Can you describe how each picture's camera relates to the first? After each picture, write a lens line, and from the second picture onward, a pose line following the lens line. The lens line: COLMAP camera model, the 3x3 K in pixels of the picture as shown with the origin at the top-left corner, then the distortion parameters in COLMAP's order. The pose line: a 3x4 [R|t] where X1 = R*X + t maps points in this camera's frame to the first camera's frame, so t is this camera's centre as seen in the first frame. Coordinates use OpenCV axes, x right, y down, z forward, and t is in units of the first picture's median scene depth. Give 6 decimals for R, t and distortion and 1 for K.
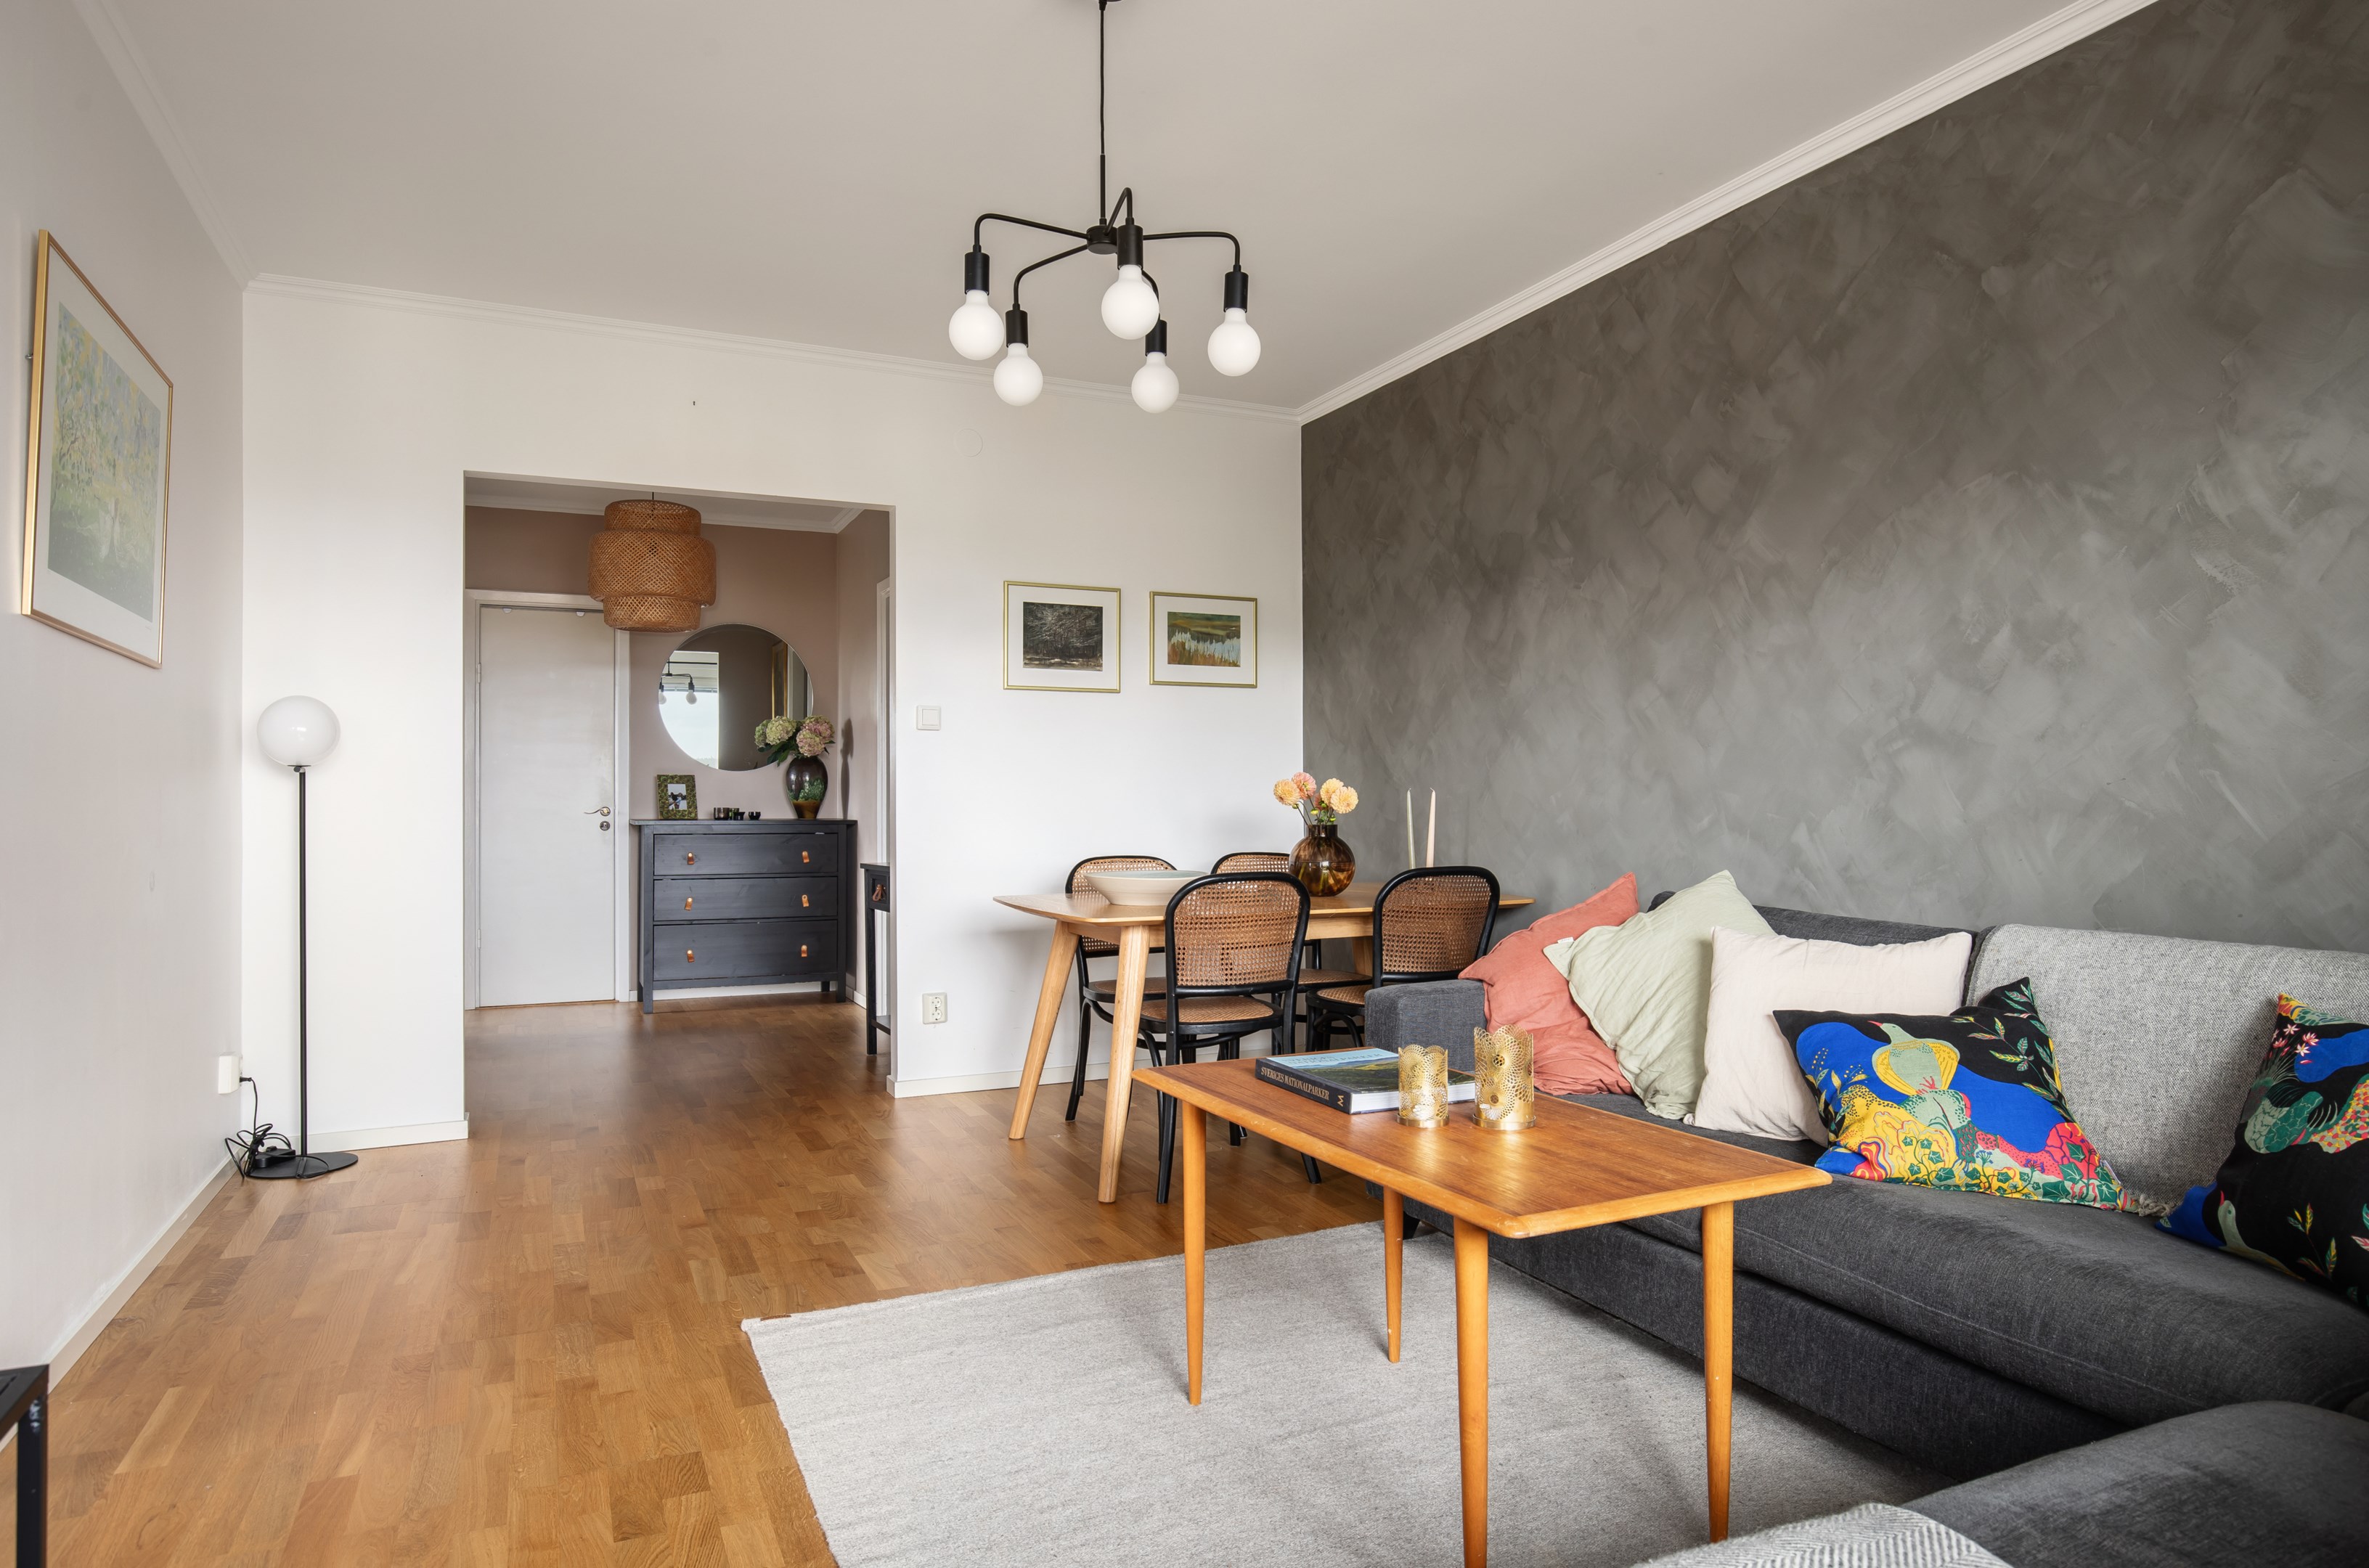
lens RADIAL K [[1407.0, 0, 1189.2], [0, 1407.0, 782.4], [0, 0, 1]] dist [-0.002149, 0.002213]
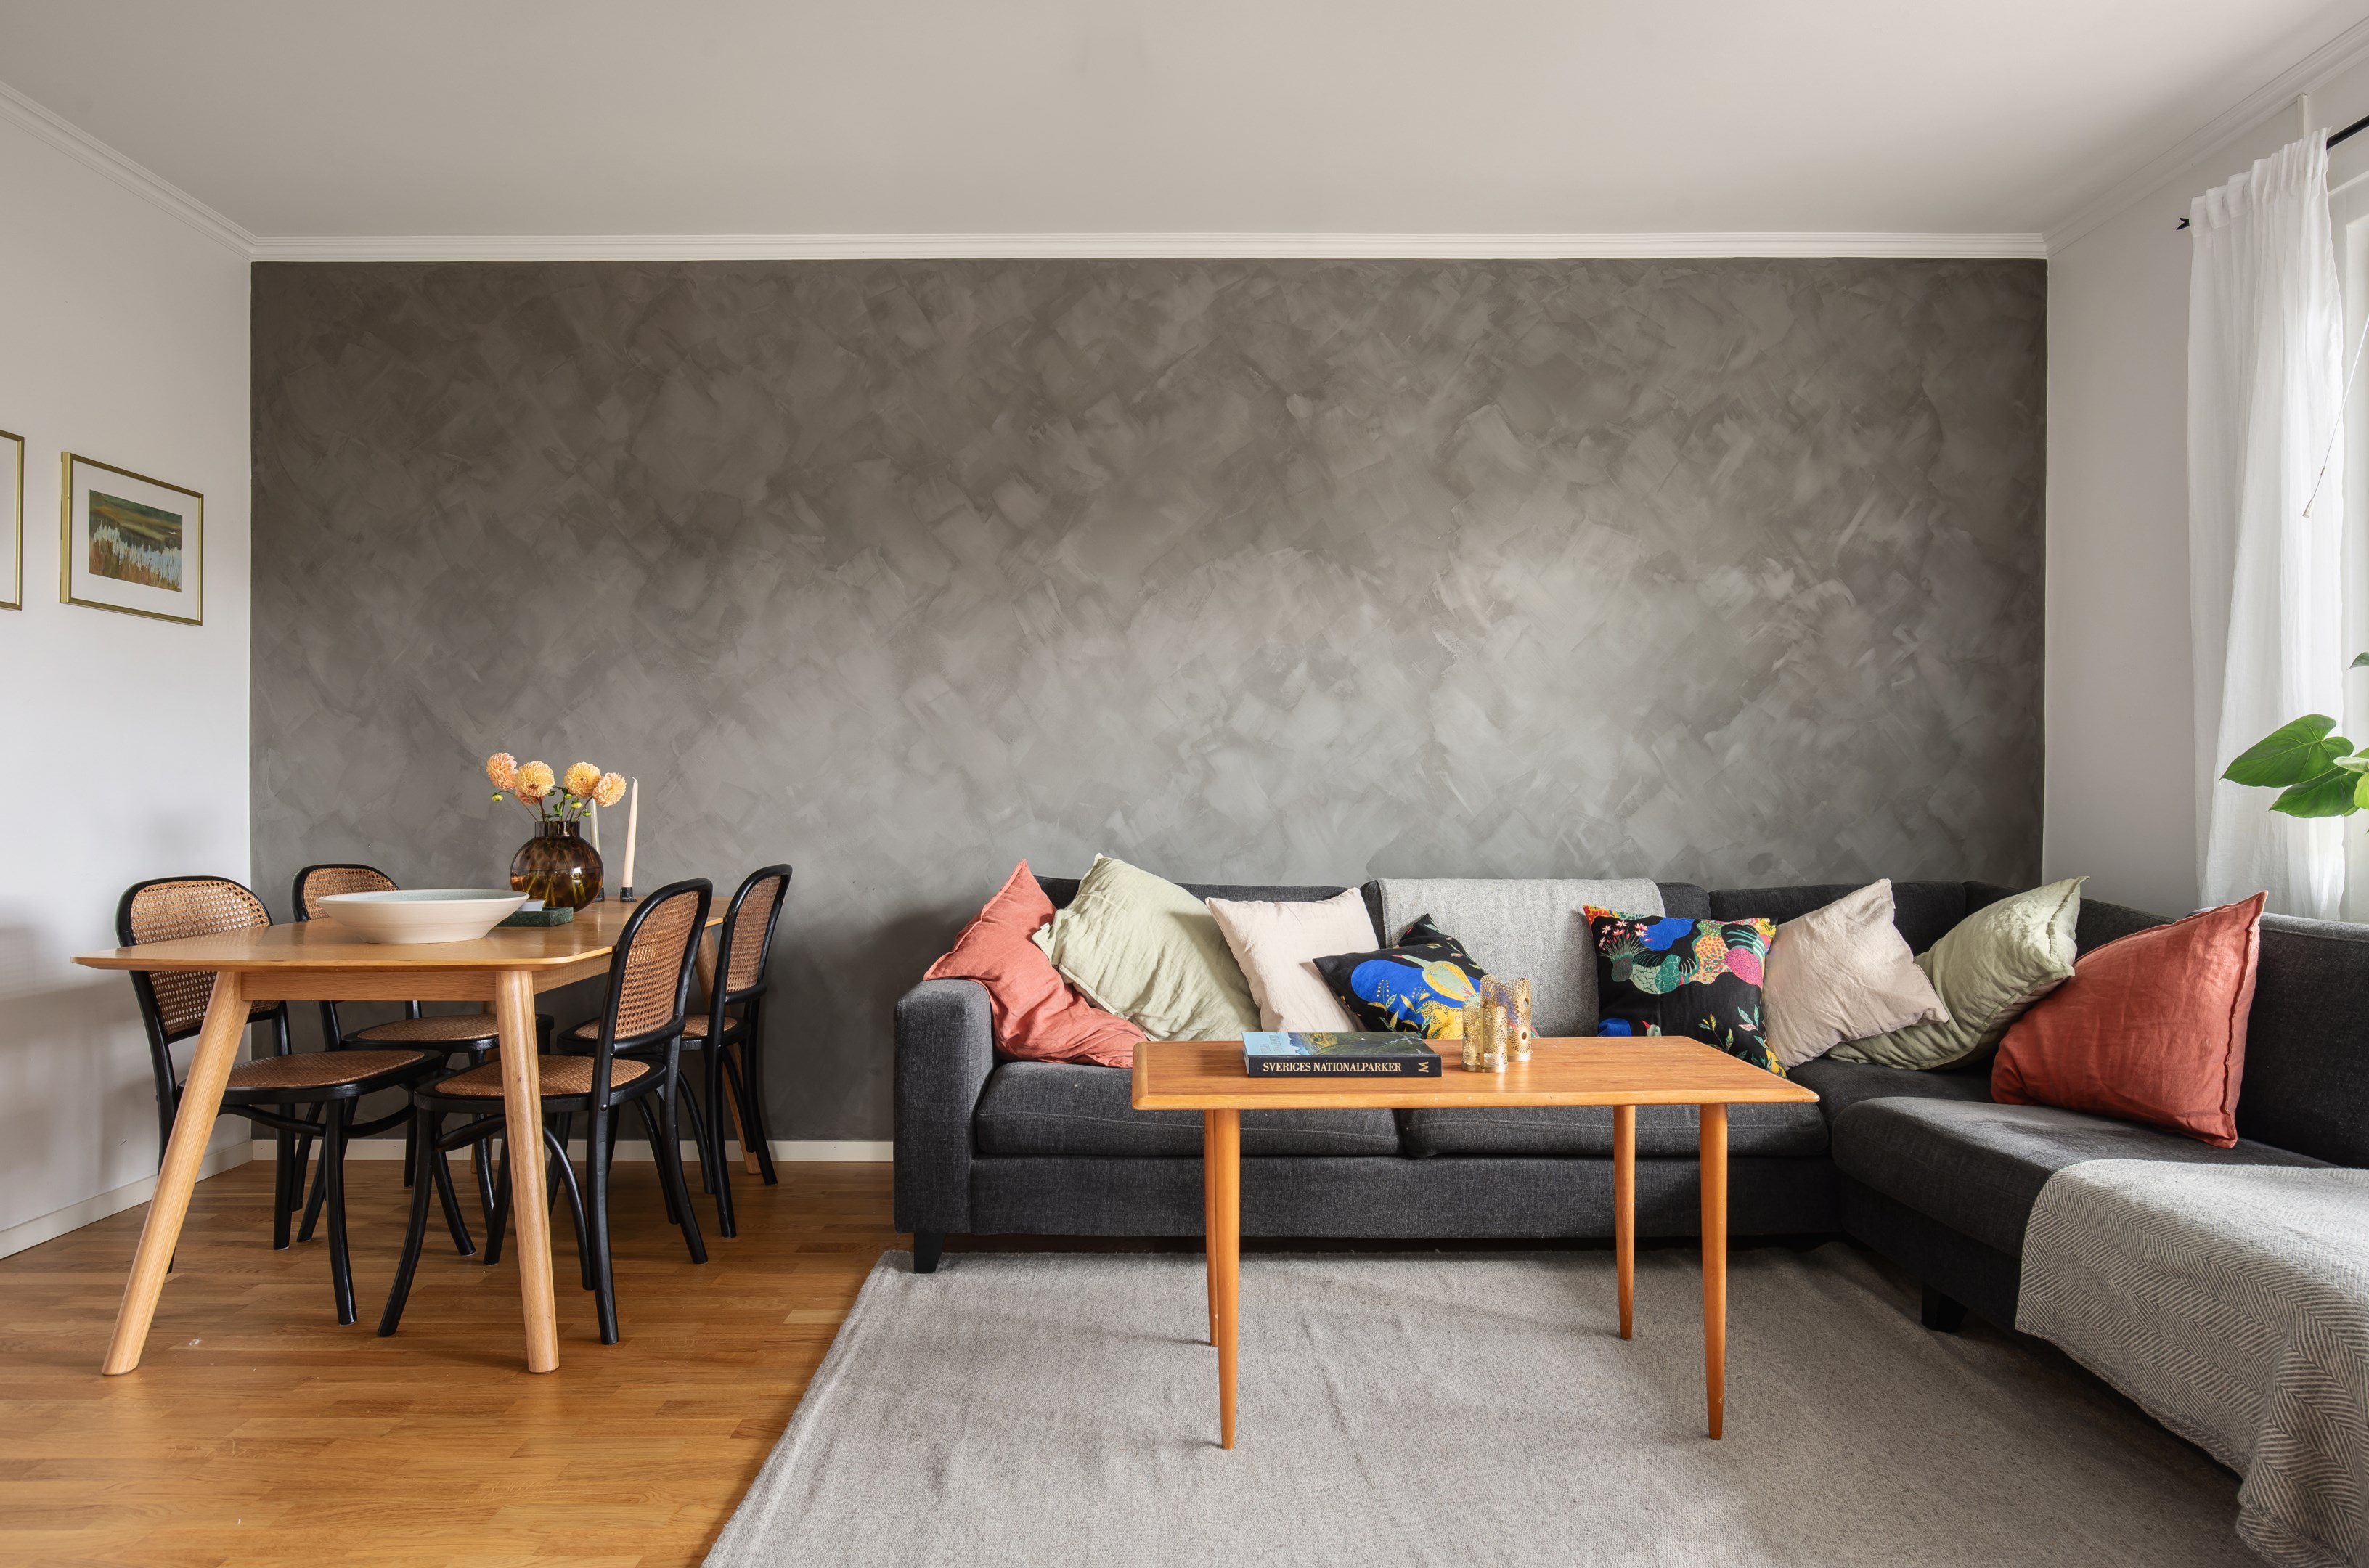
lens RADIAL K [[1399.5, 0, 1184.5], [0, 1399.5, 784.0], [0, 0, 1]] dist [-0.005636, -0.000799]
pose [[0.415864, 0.011440, 0.909355, -0.517112], [-0.011098, 0.999910, -0.007504, 0.012782], [-0.909359, -0.006972, 0.415953, 0.405282]]
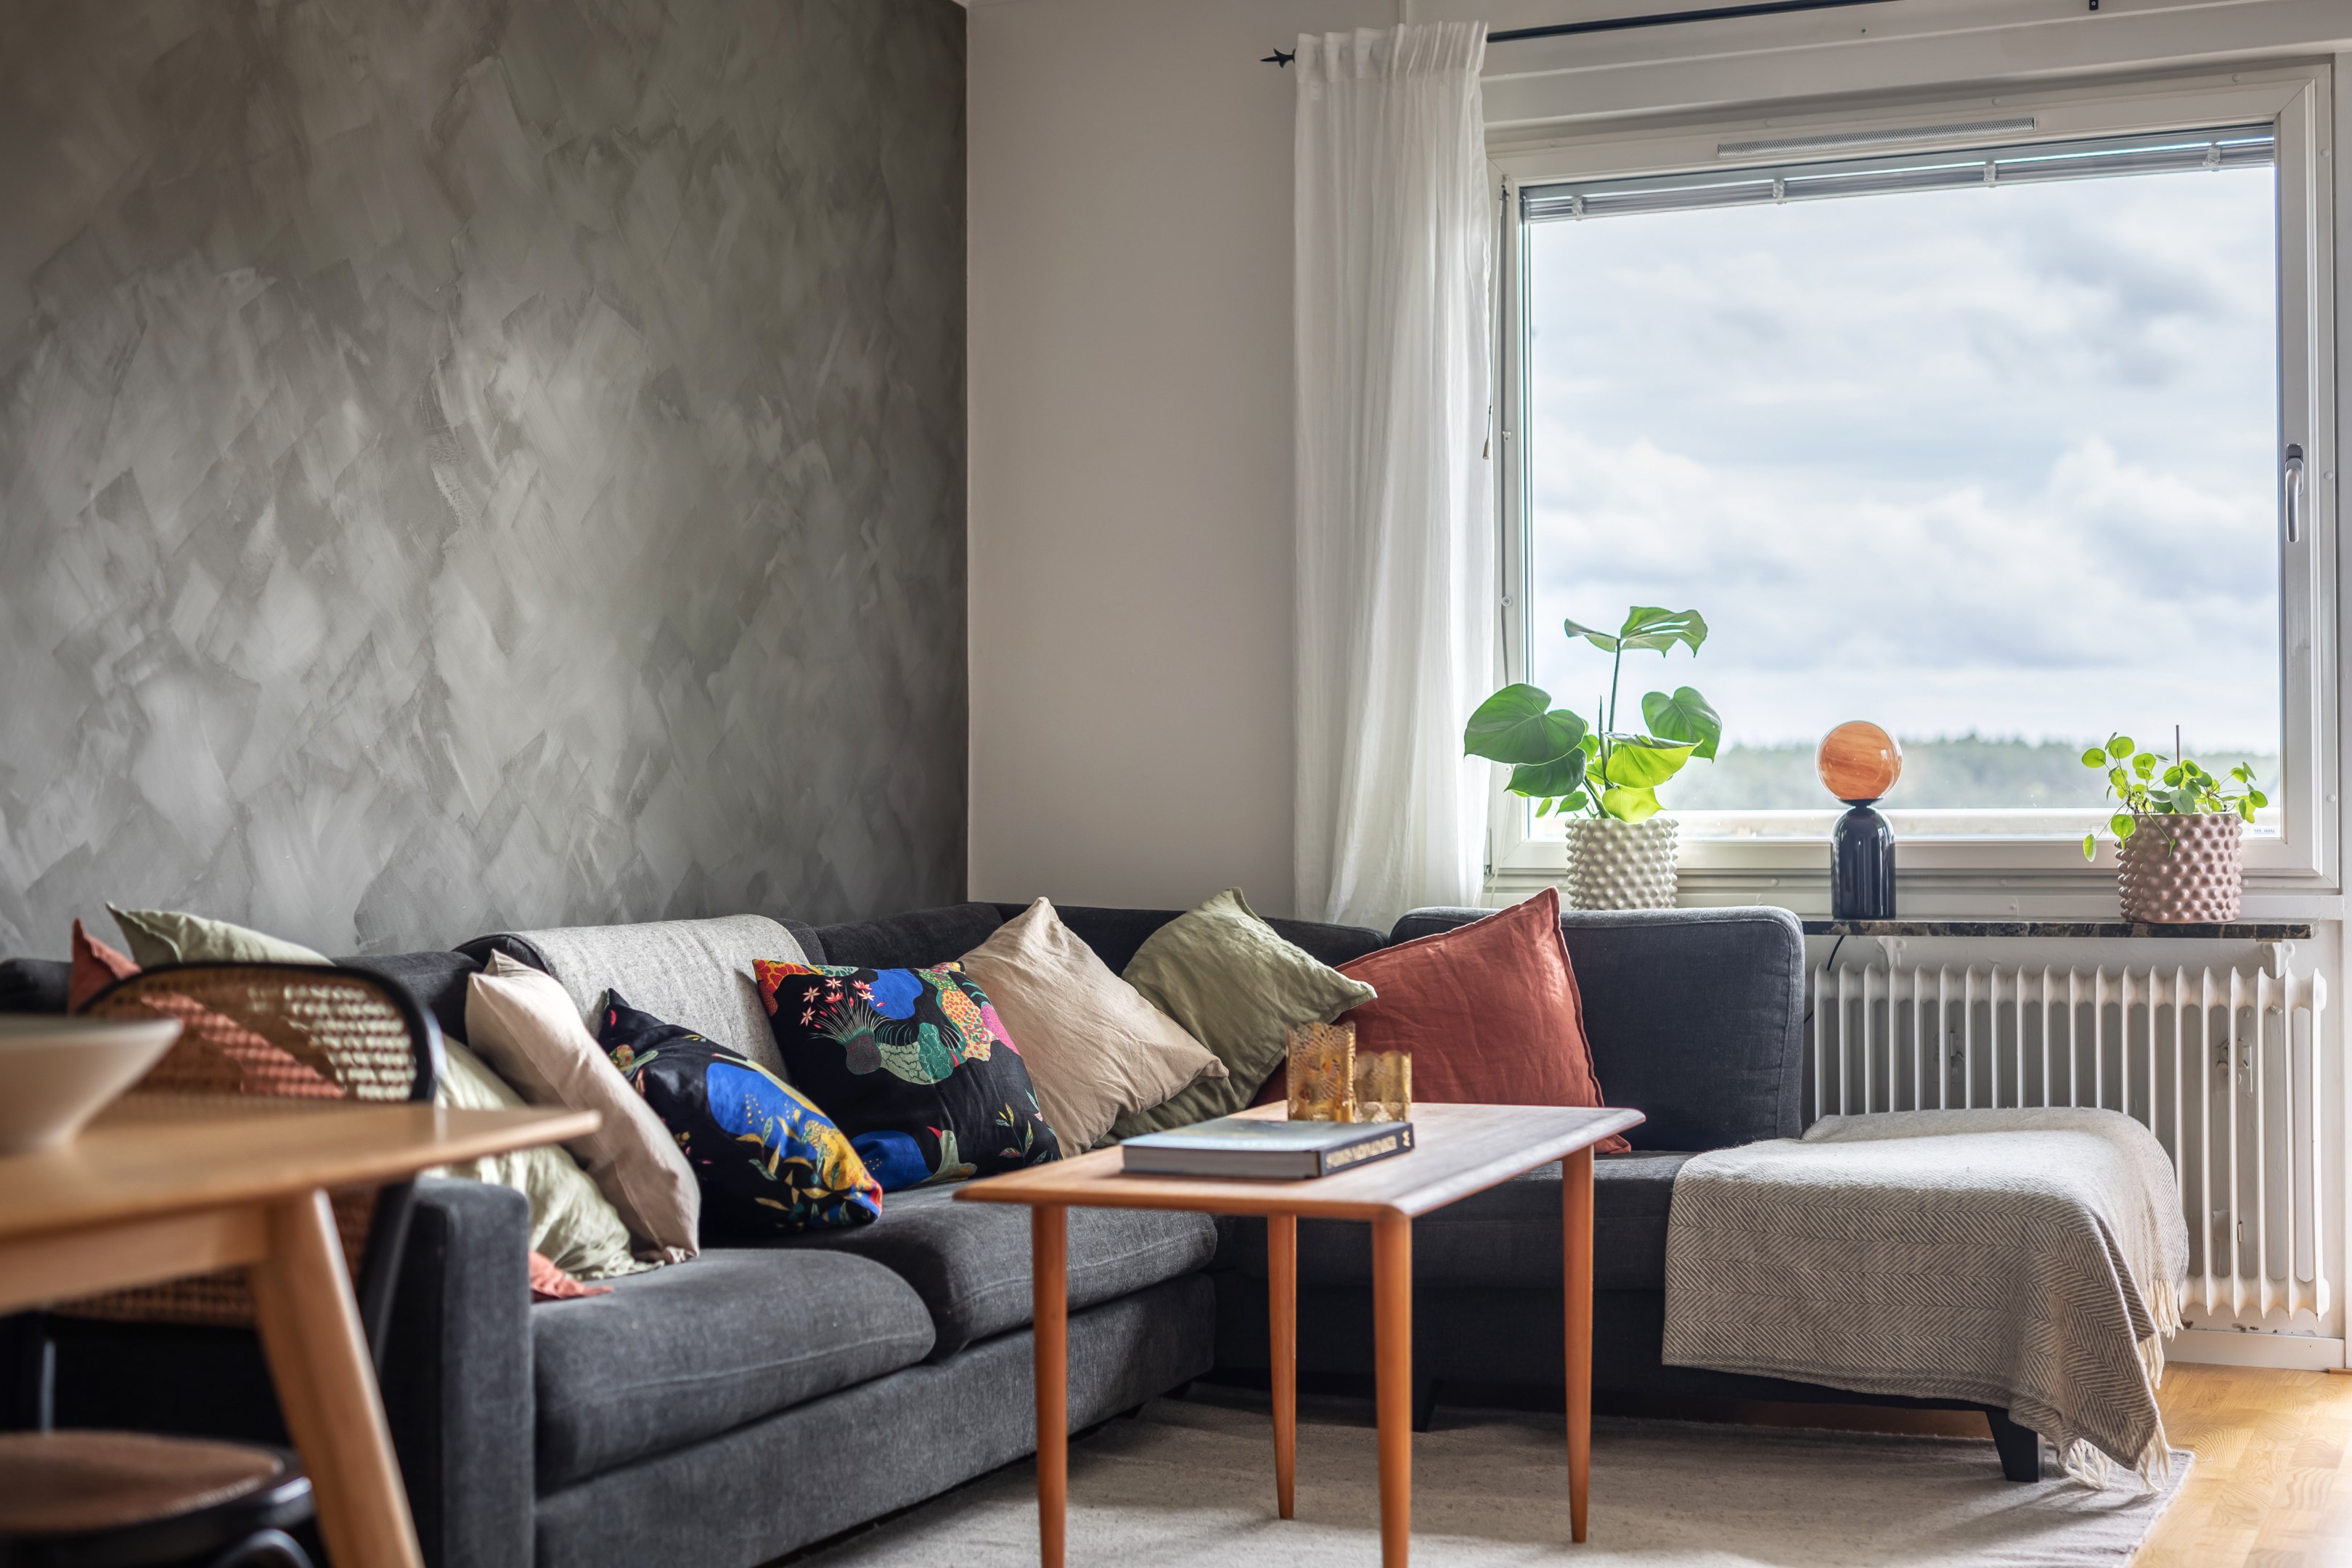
lens RADIAL K [[3298.0, 0, 1186.5], [0, 3298.0, 785.0], [0, 0, 1]] dist [-0.007529, 0.098363]
pose [[-0.667515, 0.009693, 0.744533, -0.650215], [0.000515, 0.999921, -0.012556, 0.030334], [-0.744596, -0.007998, -0.667467, 1.284273]]
